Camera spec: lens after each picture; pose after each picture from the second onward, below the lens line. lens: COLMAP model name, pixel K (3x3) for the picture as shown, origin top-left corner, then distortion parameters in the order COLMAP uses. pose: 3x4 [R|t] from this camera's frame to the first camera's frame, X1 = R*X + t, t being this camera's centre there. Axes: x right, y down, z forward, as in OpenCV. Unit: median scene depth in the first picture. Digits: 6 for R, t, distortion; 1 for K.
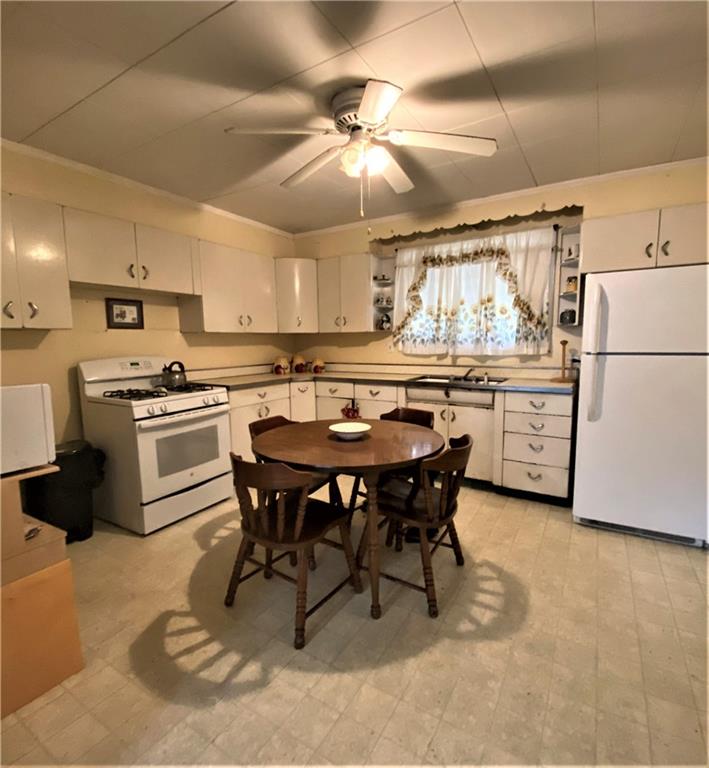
lens RADIAL K [[396.5, 0, 355.7], [0, 396.5, 387.7], [0, 0, 1]] dist [0.001595, -0.000036]
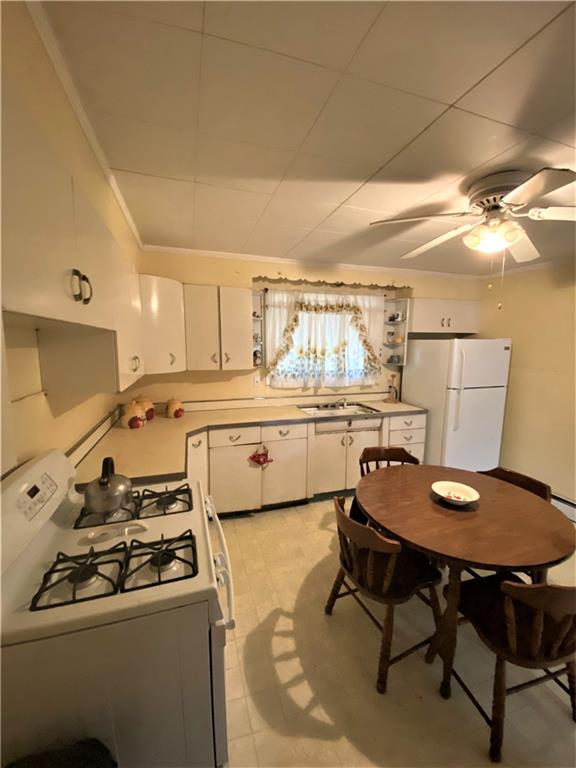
lens RADIAL K [[307.2, 0, 287.5], [0, 307.2, 379.1], [0, 0, 1]] dist [-0.001287, -0.005222]
pose [[0.642295, -0.073676, 0.762908, -0.529455], [0.075180, 0.996625, 0.032952, -0.146790], [-0.762762, 0.036191, 0.645666, 0.482394]]
